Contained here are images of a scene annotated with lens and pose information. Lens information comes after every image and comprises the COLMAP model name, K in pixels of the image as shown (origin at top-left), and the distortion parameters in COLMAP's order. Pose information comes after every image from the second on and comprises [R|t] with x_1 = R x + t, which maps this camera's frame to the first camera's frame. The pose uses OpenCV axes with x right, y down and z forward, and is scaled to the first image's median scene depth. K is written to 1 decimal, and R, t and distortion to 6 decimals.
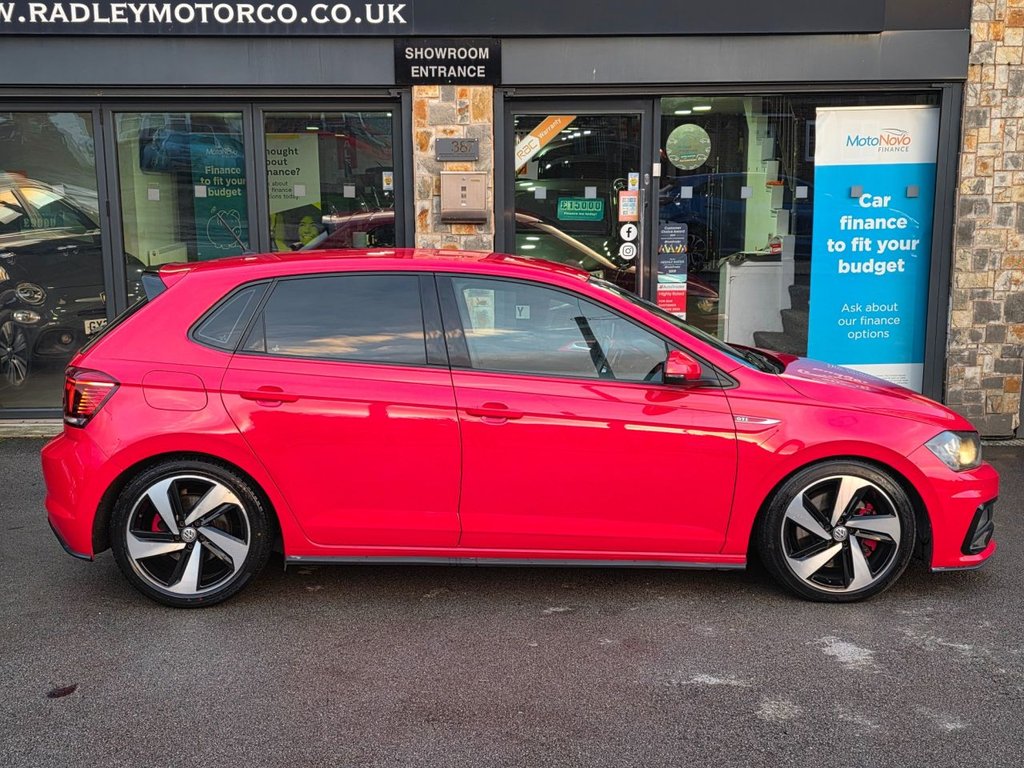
lens RADIAL K [[1188.7, 0, 514.9], [0, 1188.7, 380.2], [0, 0, 1]] dist [0.053309, 0.000000]
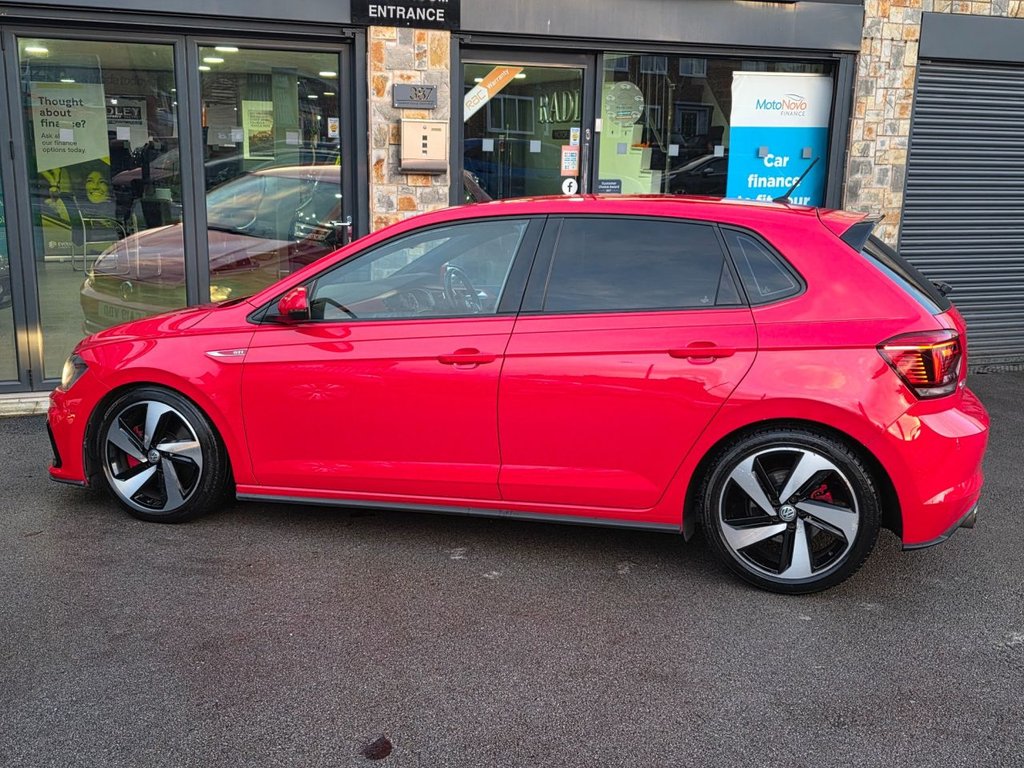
lens RADIAL K [[1077.3, 0, 512.6], [0, 1077.3, 388.8], [0, 0, 1]] dist [0.048540, 0.000000]
pose [[0.946479, -0.045990, 0.319473, -0.259788], [0.031724, 0.998259, 0.049720, 0.001109], [-0.321204, -0.036924, 0.946290, 0.136865]]
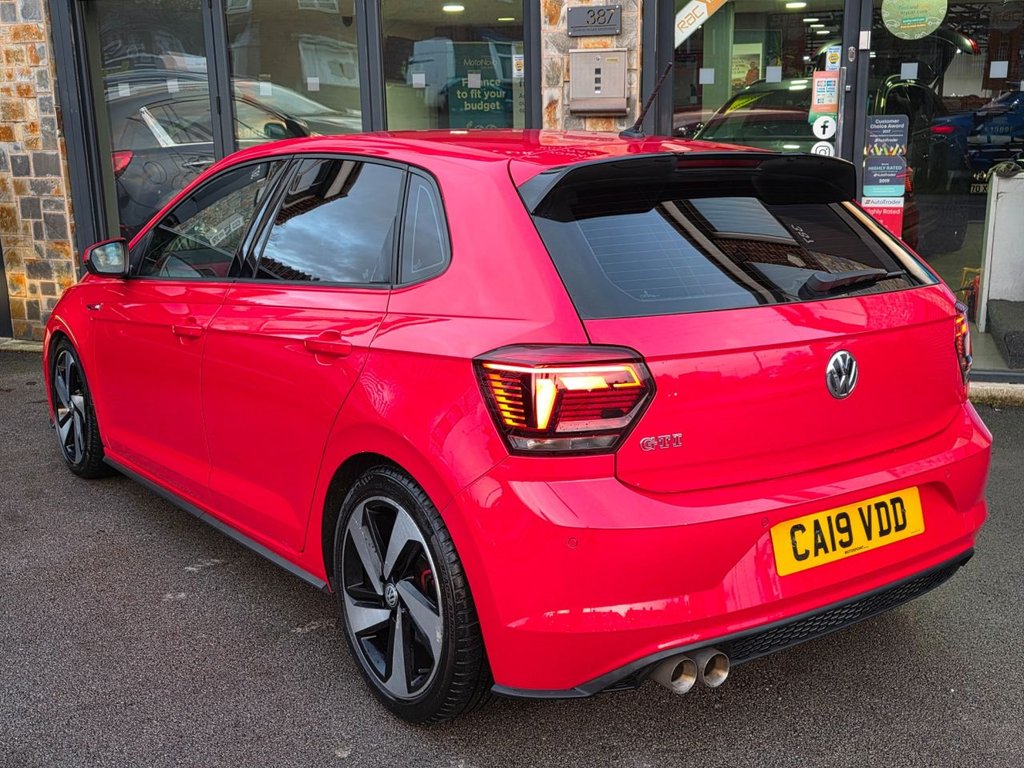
lens RADIAL K [[1188.7, 0, 507.5], [0, 1188.7, 375.6], [0, 0, 1]] dist [0.053309, 0.000000]
pose [[0.947224, 0.059796, -0.314947, 0.156723], [-0.043262, 0.997306, 0.059236, -0.005074], [0.317640, -0.042484, 0.947259, 0.223953]]
